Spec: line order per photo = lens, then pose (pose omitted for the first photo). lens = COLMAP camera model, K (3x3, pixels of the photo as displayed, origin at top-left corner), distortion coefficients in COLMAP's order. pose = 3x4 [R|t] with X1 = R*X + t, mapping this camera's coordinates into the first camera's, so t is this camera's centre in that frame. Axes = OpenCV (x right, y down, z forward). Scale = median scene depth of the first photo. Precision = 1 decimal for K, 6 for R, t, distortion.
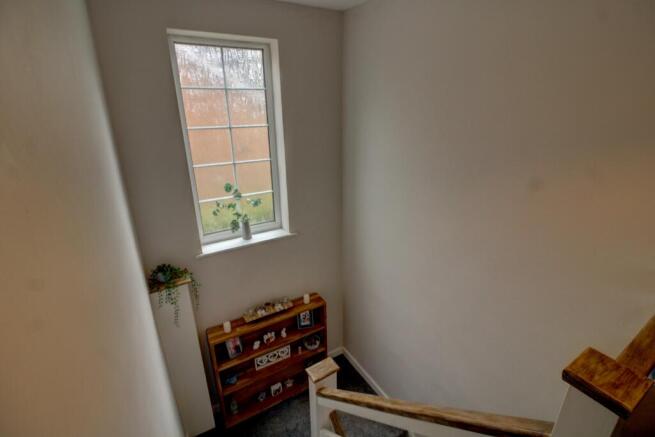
lens RADIAL K [[305.7, 0, 329.8], [0, 305.7, 212.5], [0, 0, 1]] dist [0.000048, -0.010872]
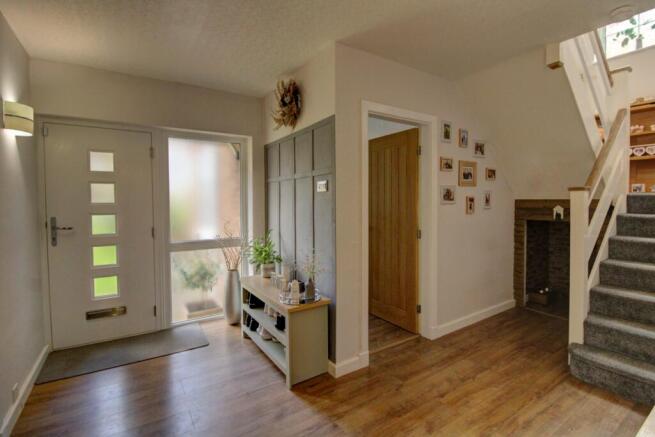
lens RADIAL K [[305.7, 0, 329.8], [0, 305.7, 212.5], [0, 0, 1]] dist [0.000048, -0.010872]
pose [[0.026883, 0.045399, -0.998607, 0.927226], [-0.323089, 0.945747, 0.034298, 1.024222], [0.945987, 0.321717, 0.040093, -0.074811]]
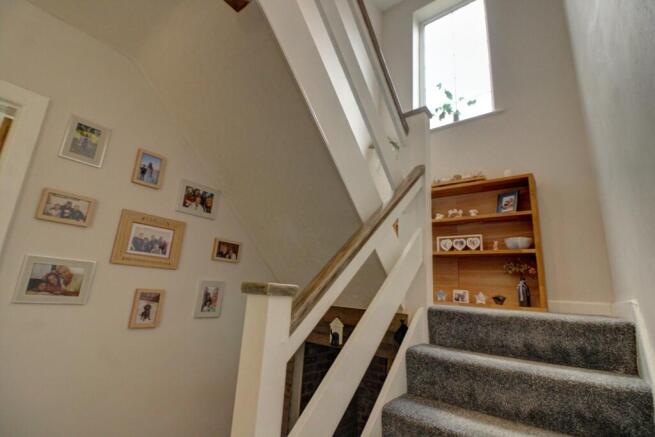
lens RADIAL K [[305.7, 0, 329.8], [0, 305.7, 212.5], [0, 0, 1]] dist [0.000048, -0.010872]
pose [[0.333316, -0.209207, -0.919311, 0.479554], [-0.376740, 0.864287, -0.333280, 0.805924], [0.864273, 0.457429, 0.209264, 0.479037]]
